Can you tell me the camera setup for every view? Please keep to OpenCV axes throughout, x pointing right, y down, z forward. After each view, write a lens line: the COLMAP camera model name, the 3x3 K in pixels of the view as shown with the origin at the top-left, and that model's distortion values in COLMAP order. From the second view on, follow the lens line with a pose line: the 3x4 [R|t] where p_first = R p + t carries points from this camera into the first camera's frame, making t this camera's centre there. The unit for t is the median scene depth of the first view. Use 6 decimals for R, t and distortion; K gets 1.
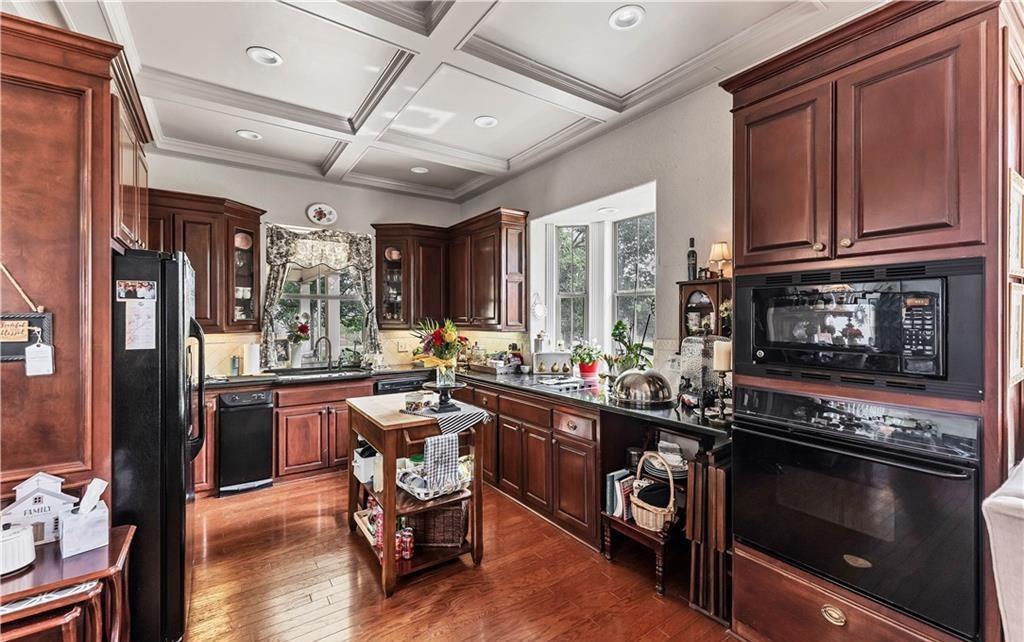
lens RADIAL K [[425.0, 0, 512.0], [0, 425.0, 321.0], [0, 0, 1]] dist [-0.000992, -0.000221]
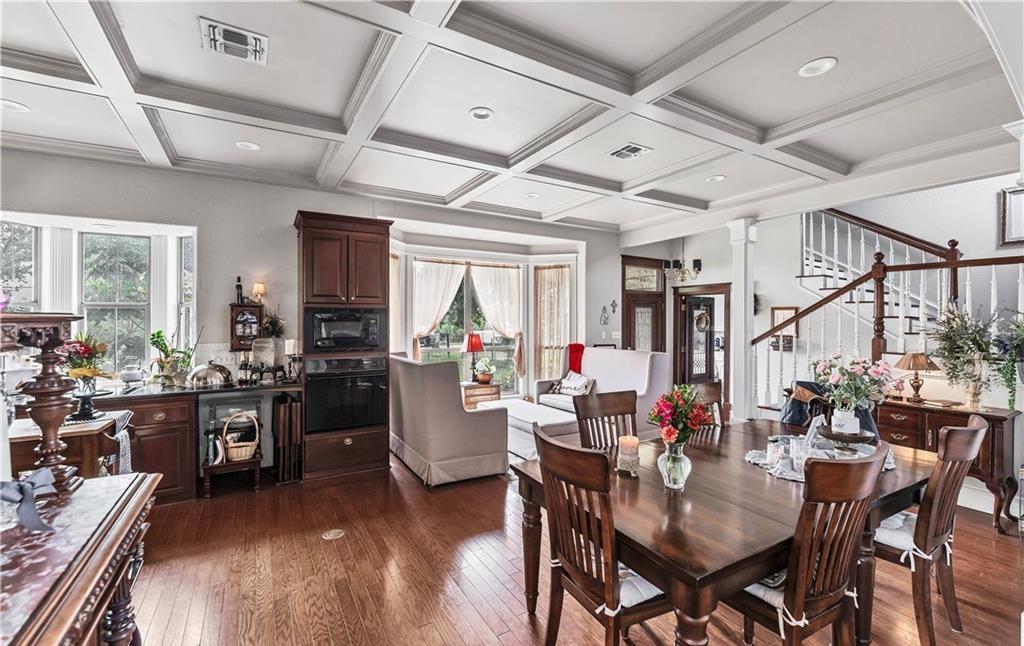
lens RADIAL K [[440.5, 0, 512.0], [0, 440.5, 323.0], [0, 0, 1]] dist [-0.000784, -0.000077]
pose [[0.065062, 0.007123, 0.997856, -1.132432], [0.010957, 0.999909, -0.007852, -0.000144], [-0.997821, 0.011445, 0.064978, -0.110053]]
